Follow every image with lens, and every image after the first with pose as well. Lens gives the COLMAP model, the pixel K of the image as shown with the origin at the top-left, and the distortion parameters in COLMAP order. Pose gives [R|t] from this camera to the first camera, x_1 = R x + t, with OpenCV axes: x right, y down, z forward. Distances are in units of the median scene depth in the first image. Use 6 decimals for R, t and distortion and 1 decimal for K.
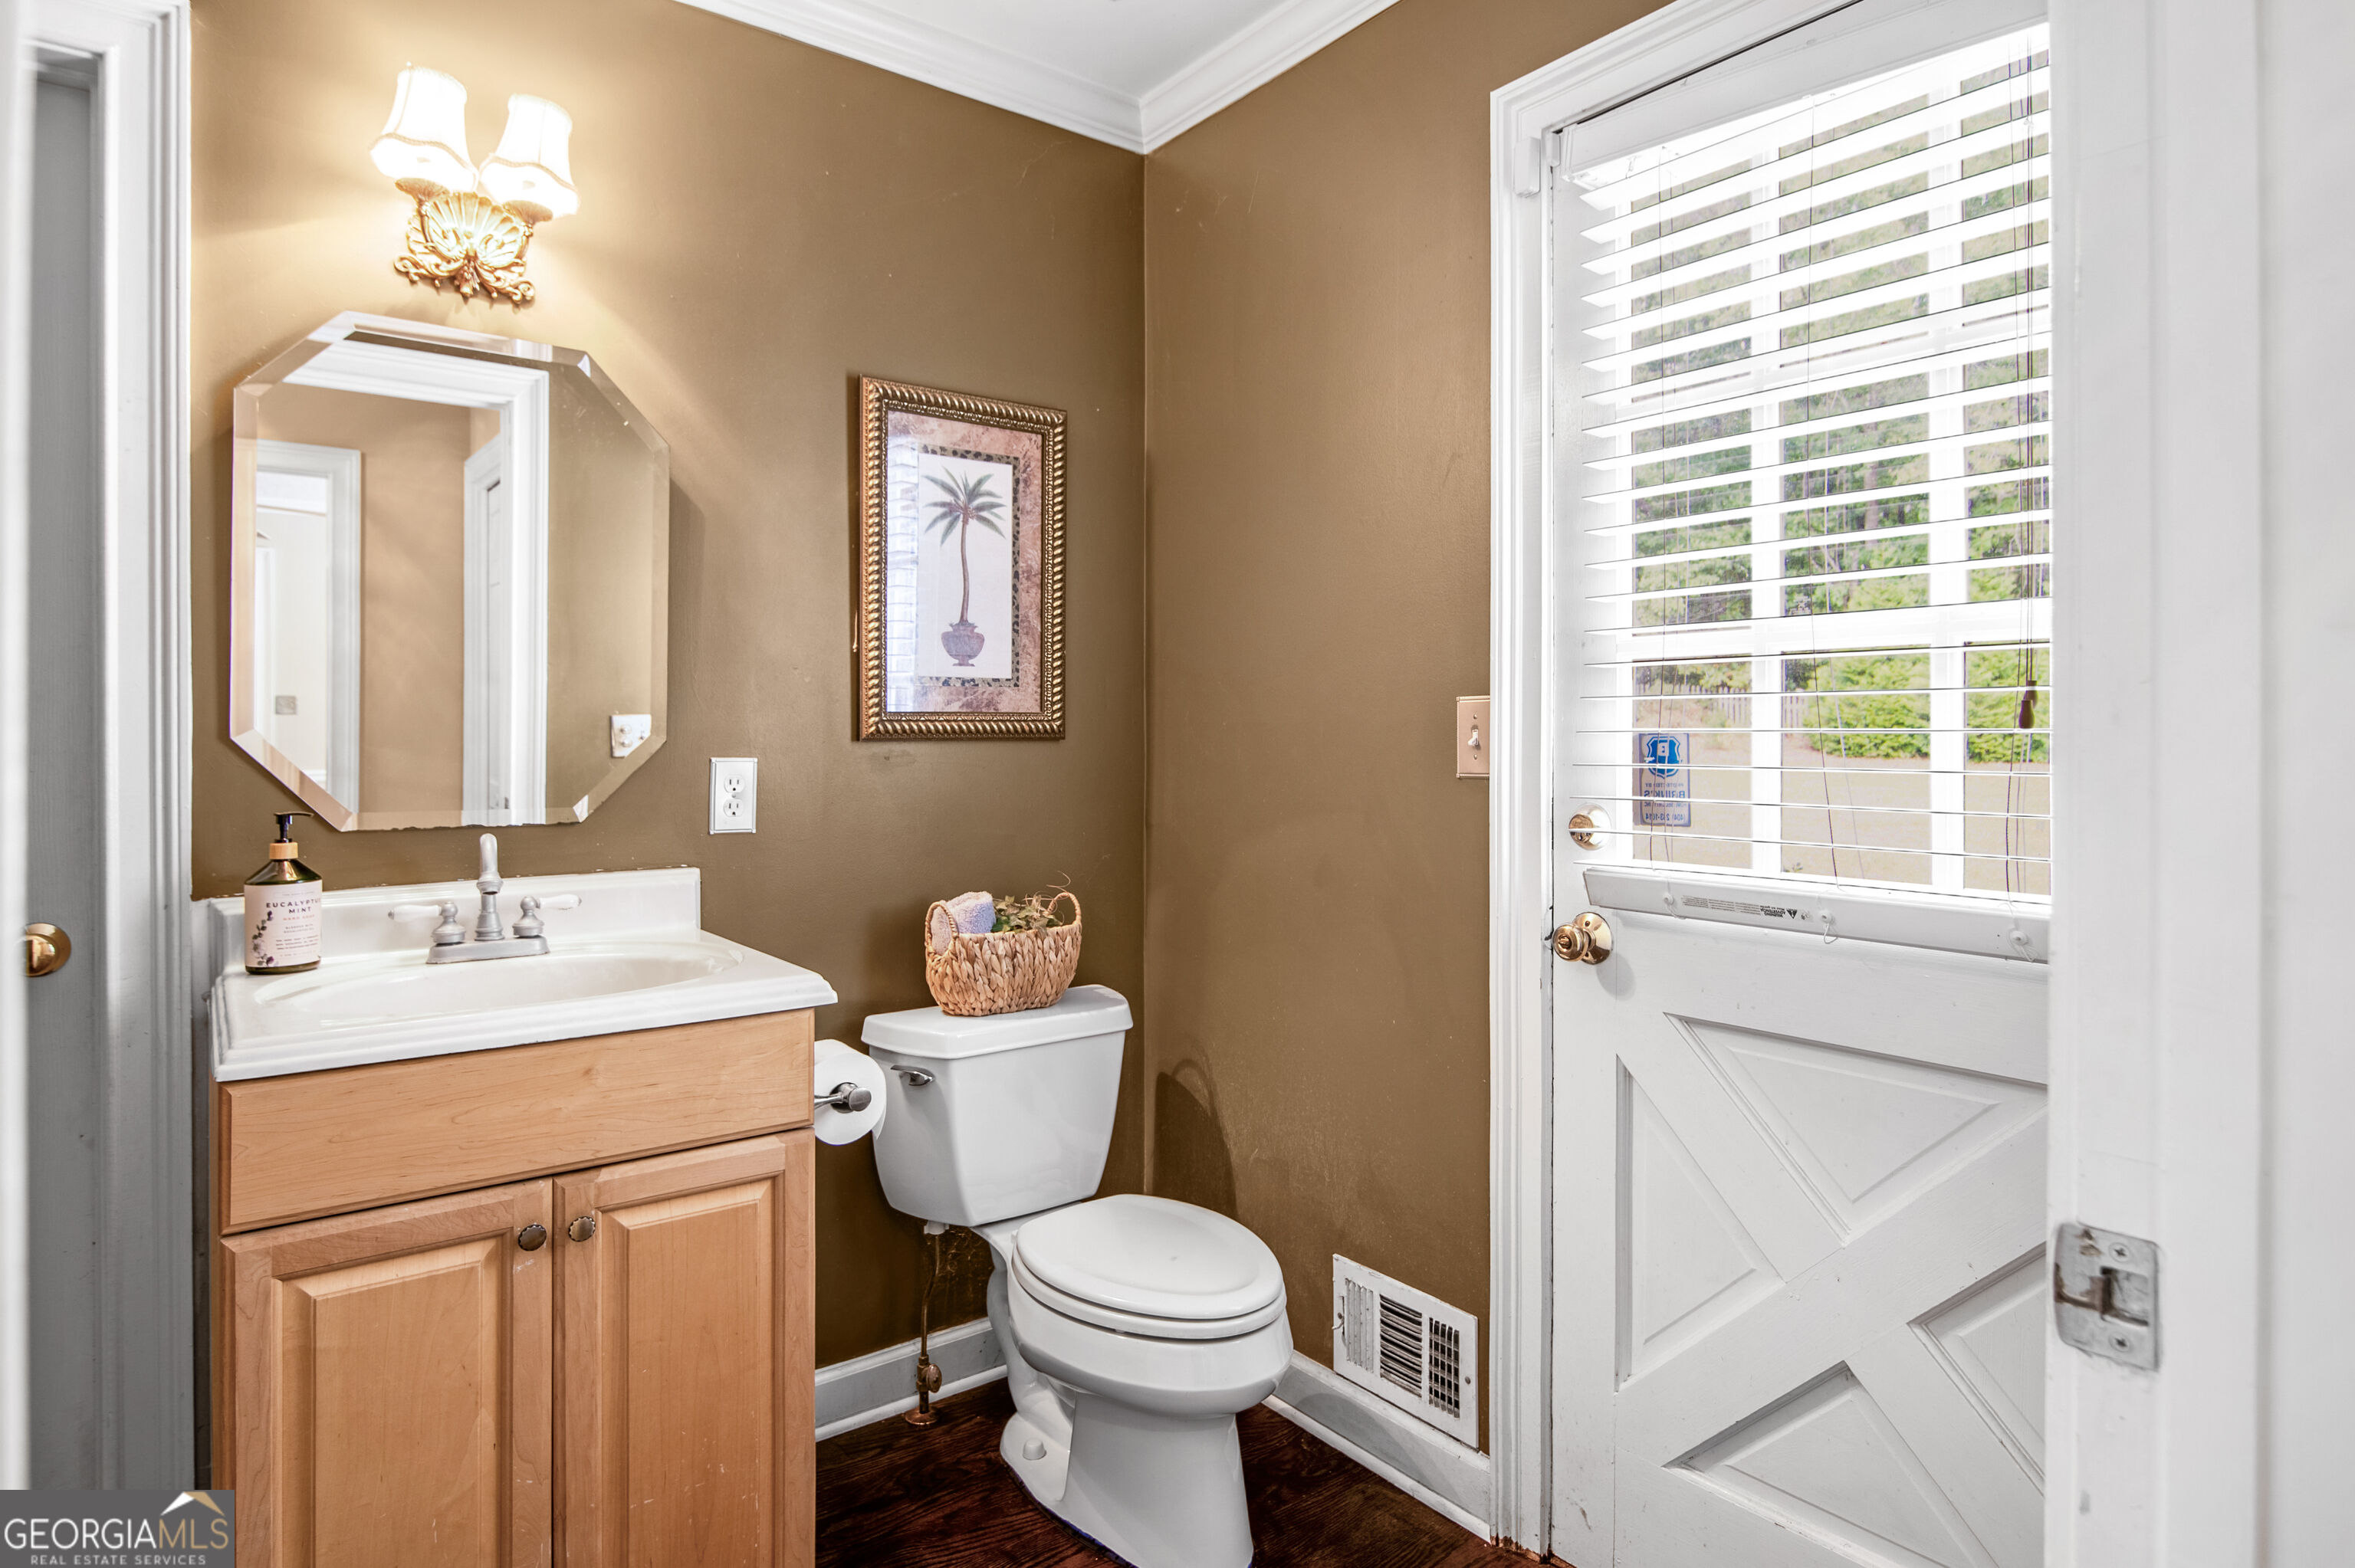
lens RADIAL K [[1296.1, 0, 1217.2], [0, 1296.1, 726.3], [0, 0, 1]] dist [0.003104, 0.000666]
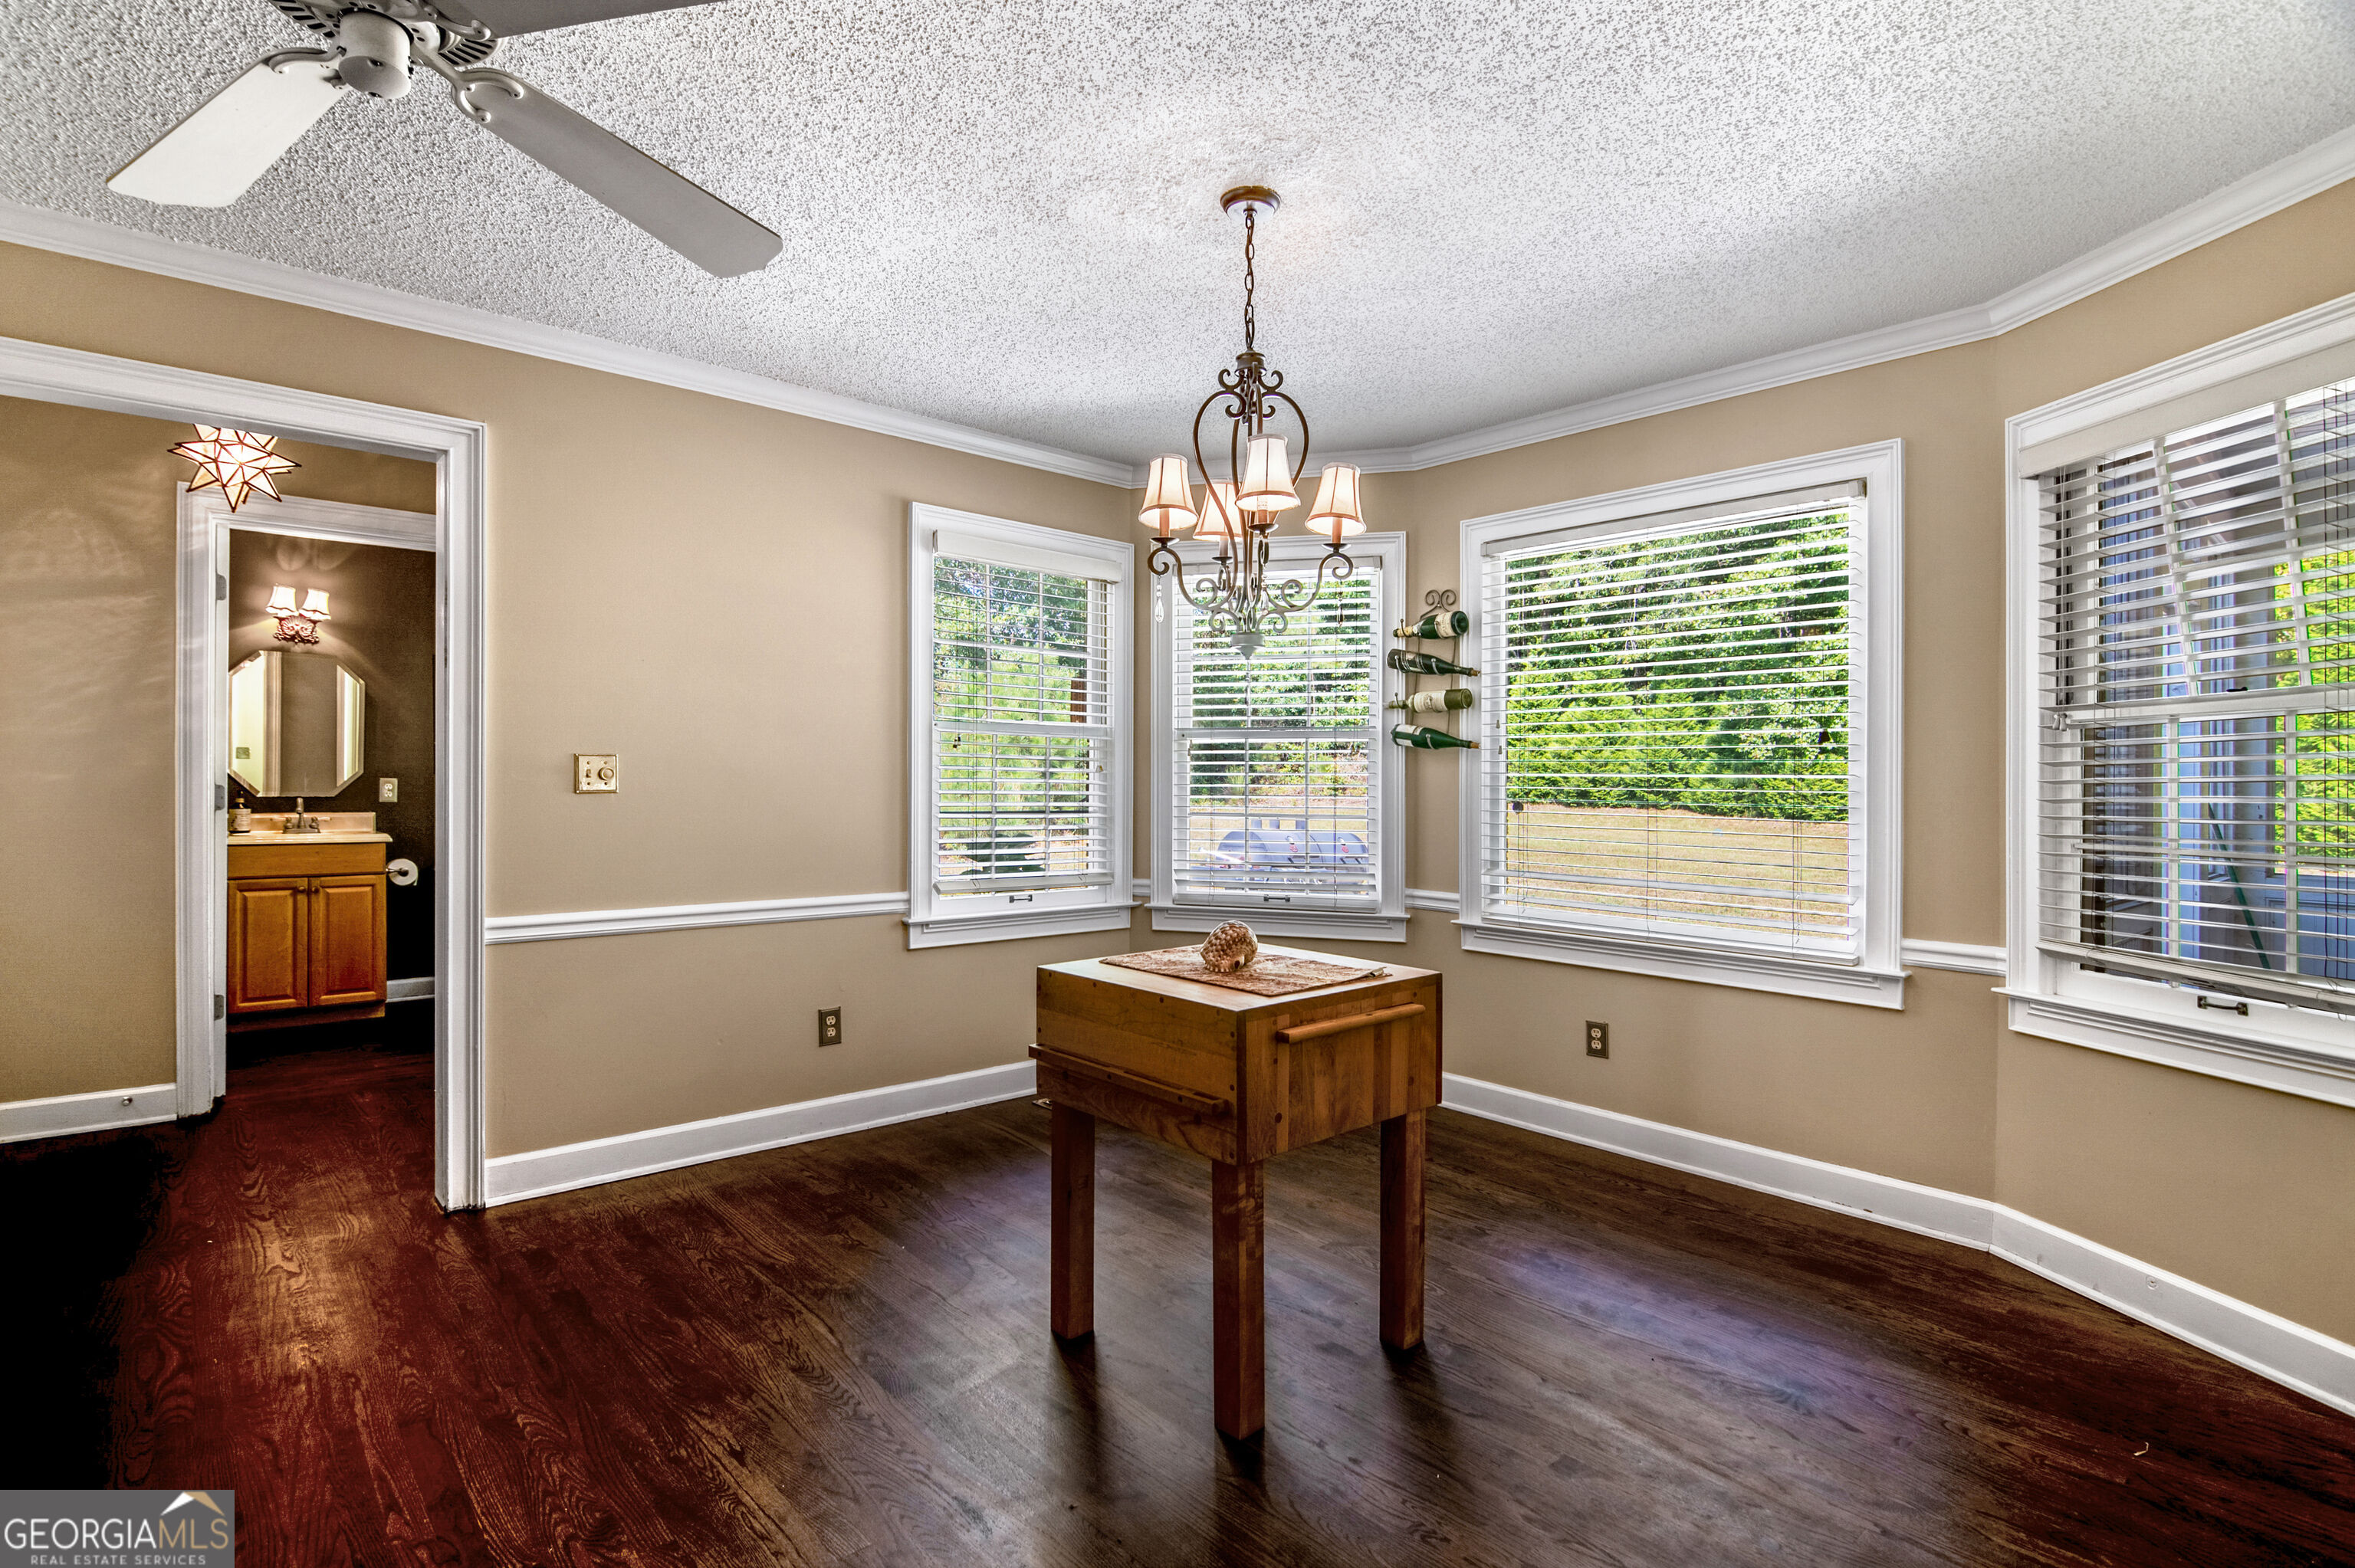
lens RADIAL K [[1157.4, 0, 1177.5], [0, 1157.4, 784.0], [0, 0, 1]] dist [0.002098, 0.000333]
pose [[0.998533, 0.006614, 0.053749, 1.918294], [-0.007020, 0.999948, 0.007369, 0.002929], [-0.053698, -0.007735, 0.998527, -2.646221]]
